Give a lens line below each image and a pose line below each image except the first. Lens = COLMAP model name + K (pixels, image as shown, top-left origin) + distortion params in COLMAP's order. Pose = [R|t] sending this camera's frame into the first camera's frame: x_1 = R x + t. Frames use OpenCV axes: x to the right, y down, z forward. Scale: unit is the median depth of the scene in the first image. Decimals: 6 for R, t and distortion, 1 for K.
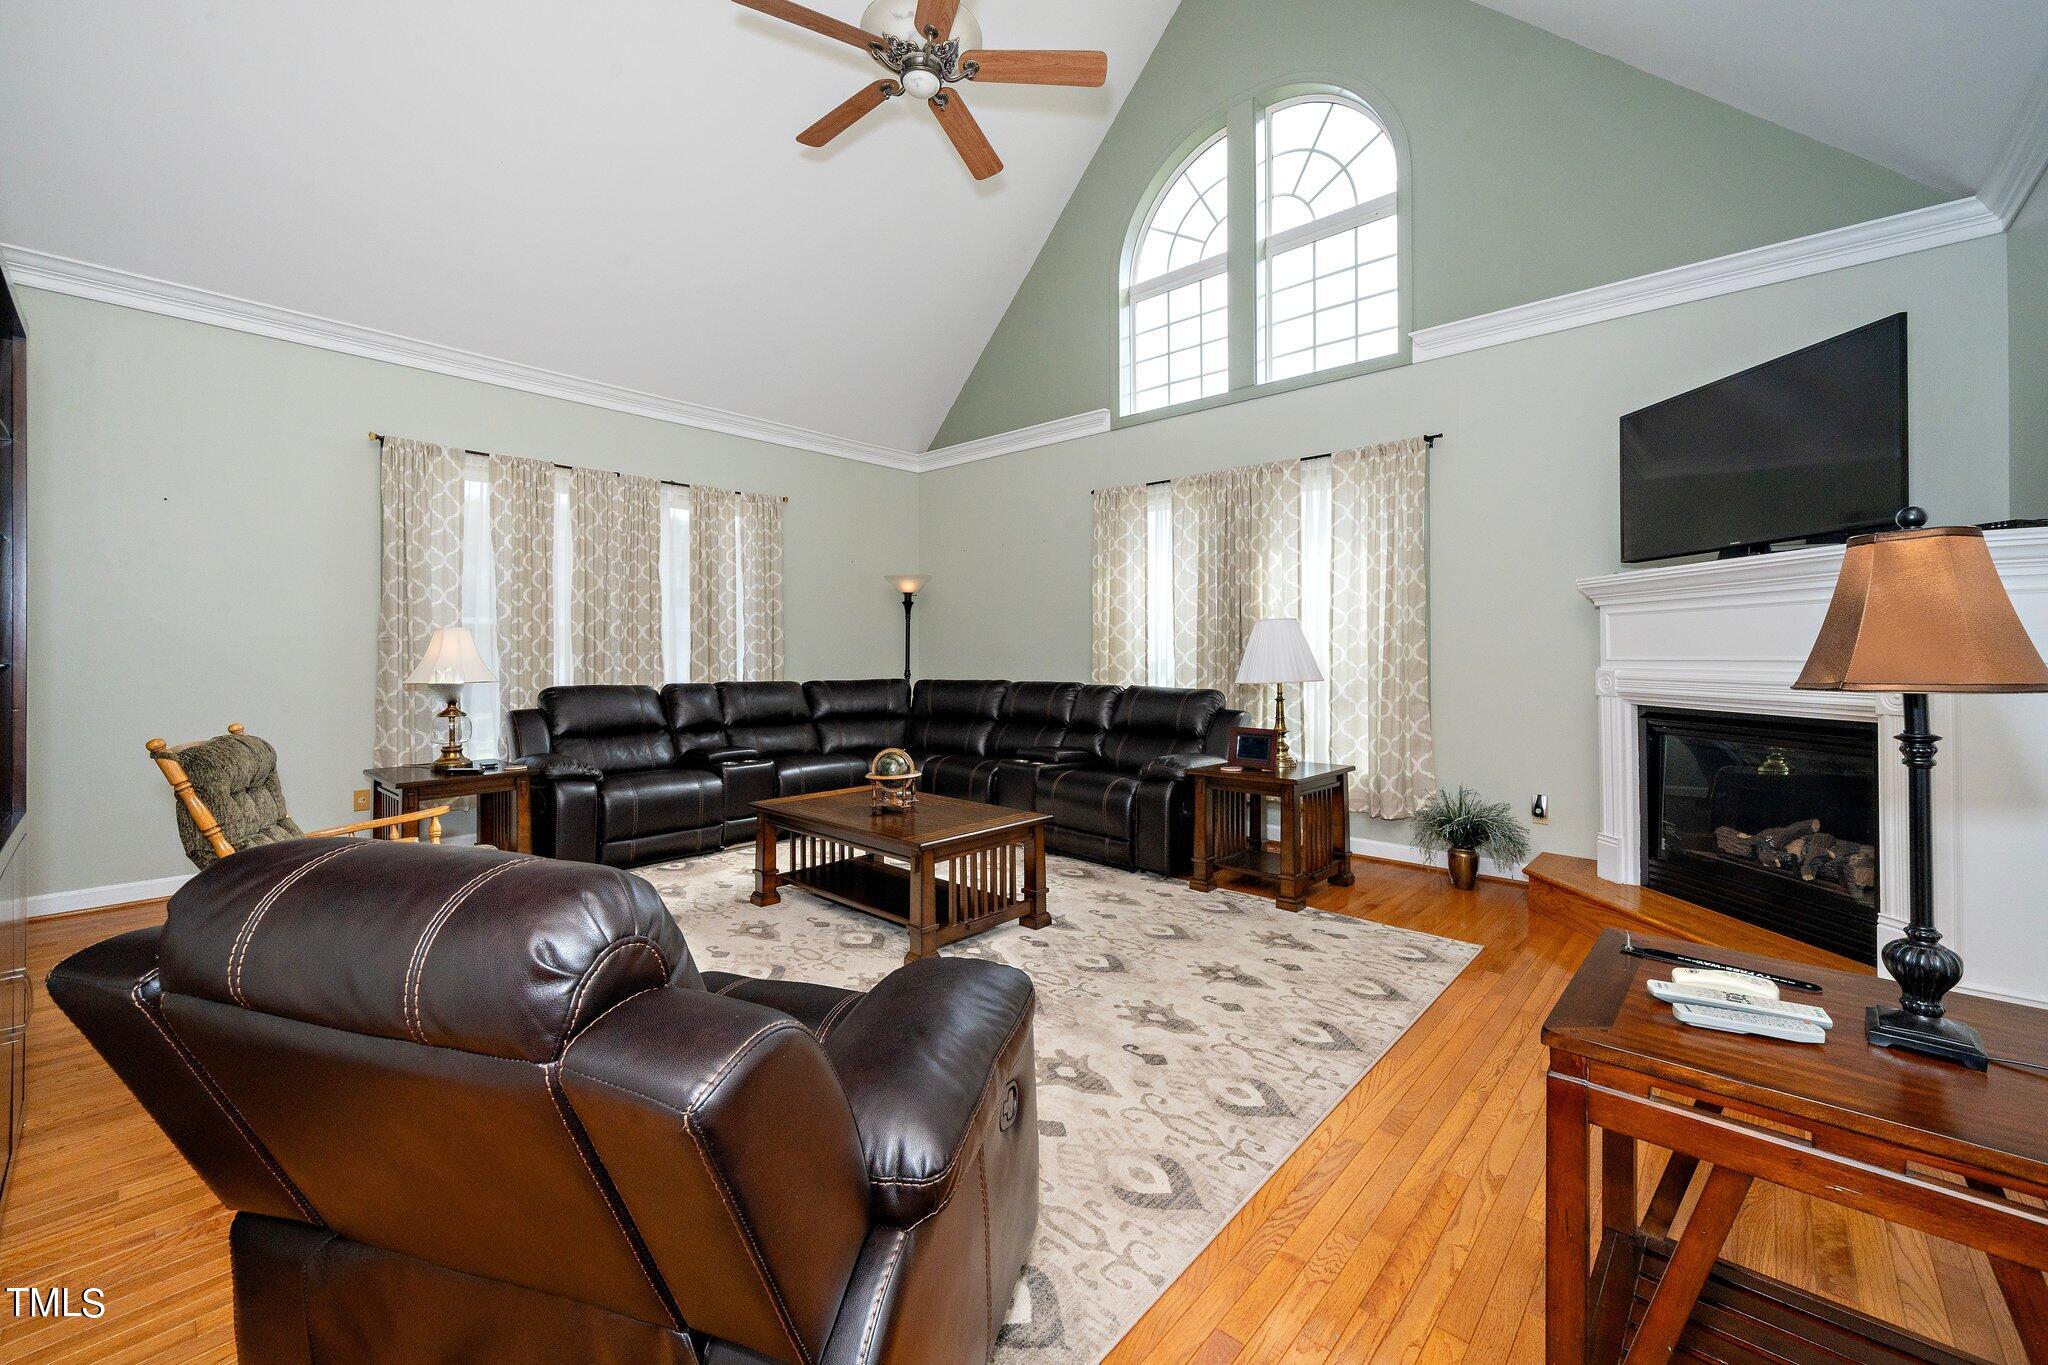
lens RADIAL K [[815.2, 0, 1034.7], [0, 815.2, 650.9], [0, 0, 1]] dist [-0.000078, 0.000100]
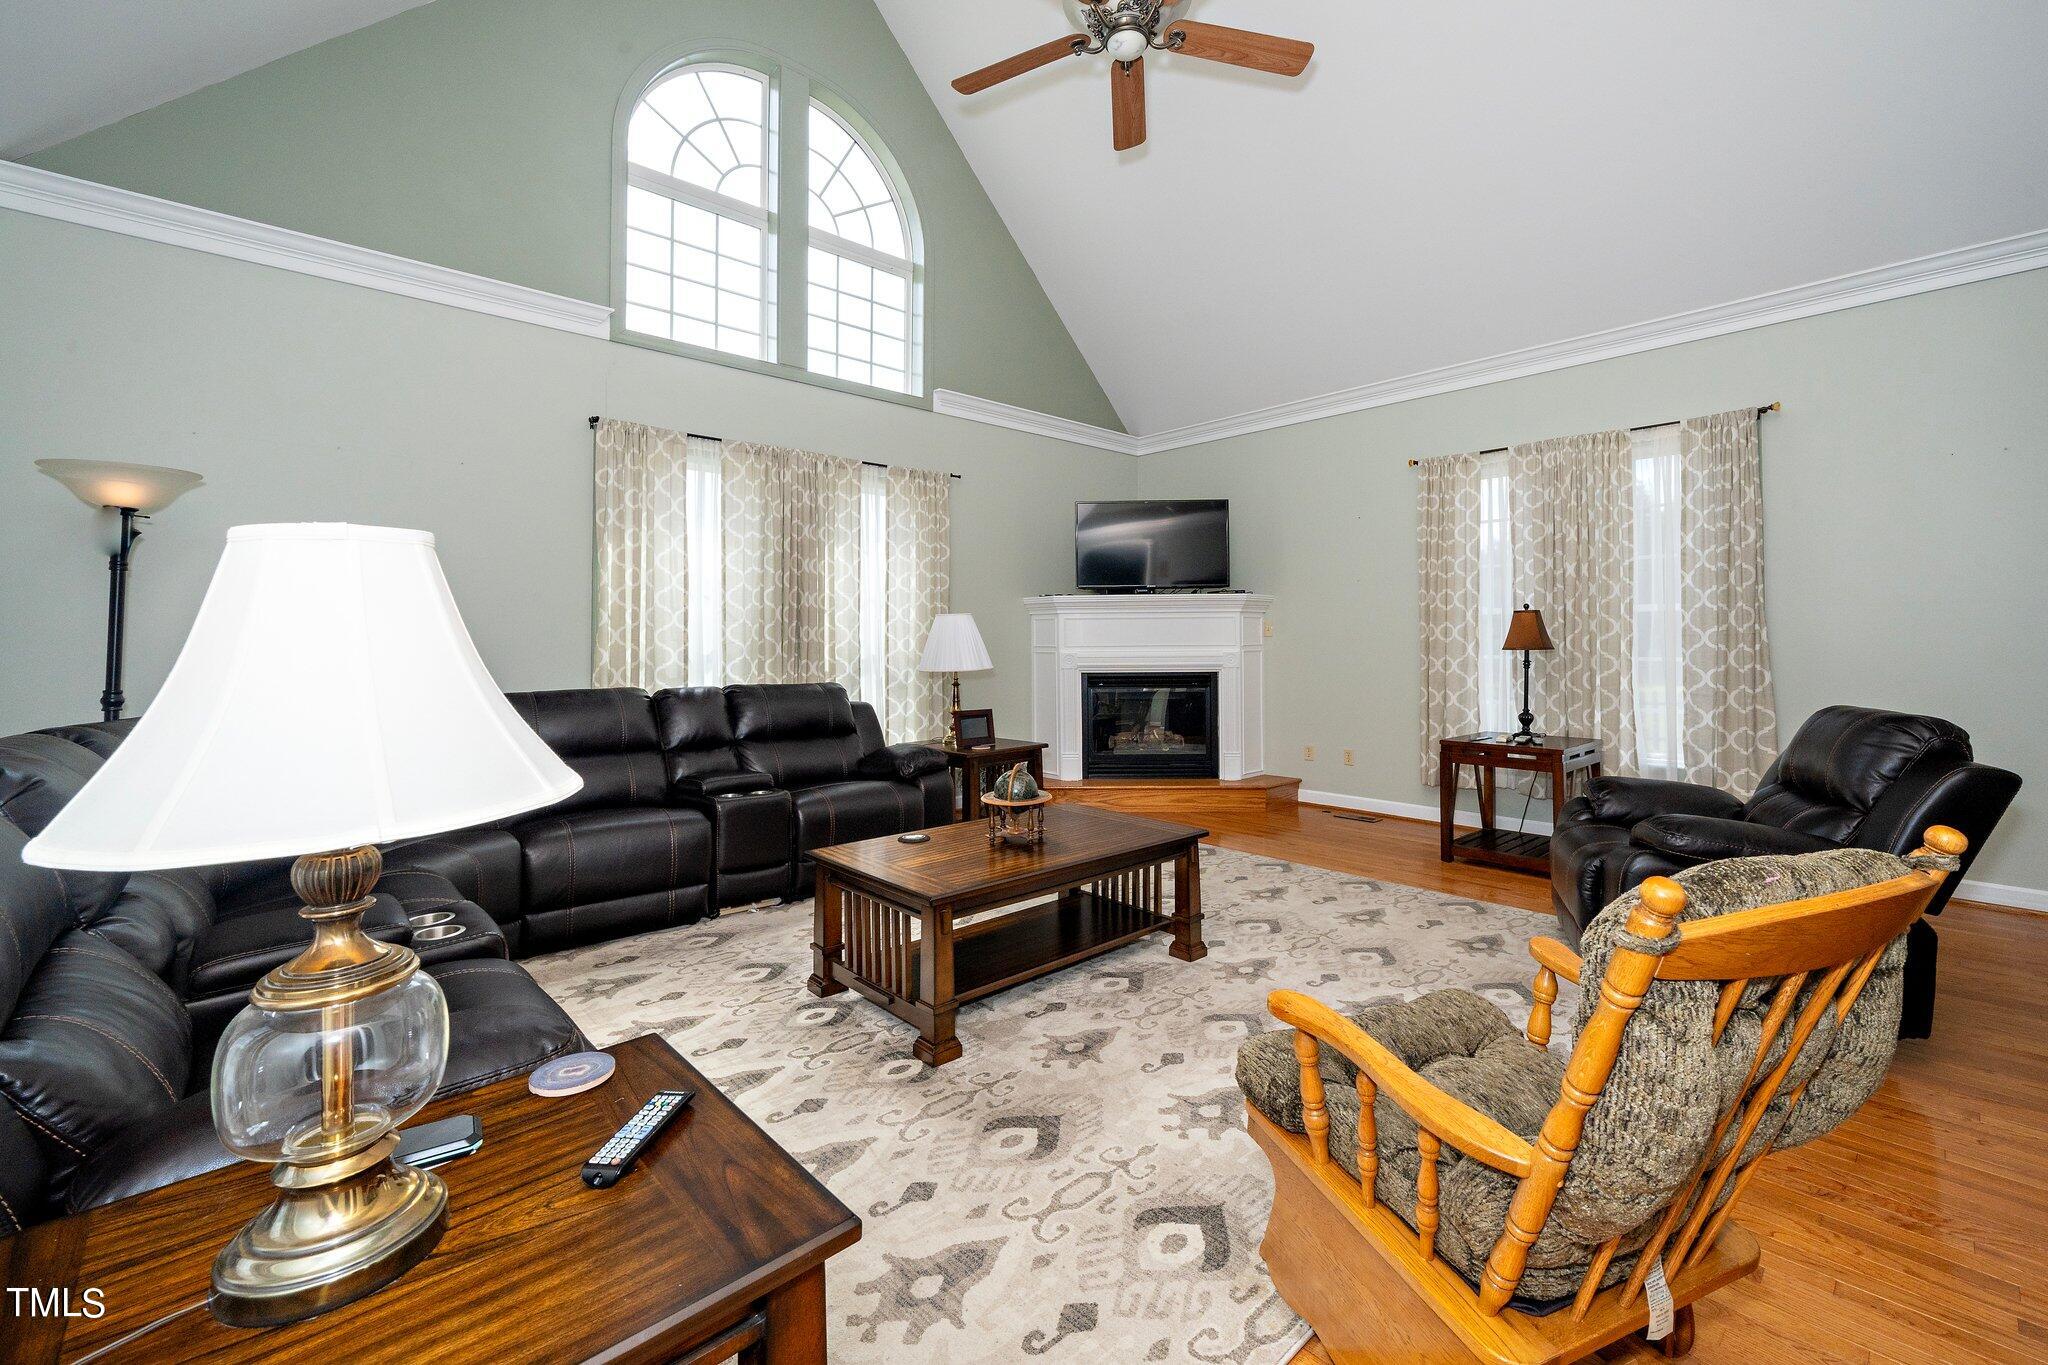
lens RADIAL K [[824.5, 0, 1019.7], [0, 824.5, 636.5], [0, 0, 1]] dist [-0.000823, 0.000007]
pose [[0.126484, 0.007188, 0.991943, -0.674259], [0.004942, 0.999957, -0.007876, 0.002204], [-0.991956, 0.005899, 0.126443, 0.622508]]
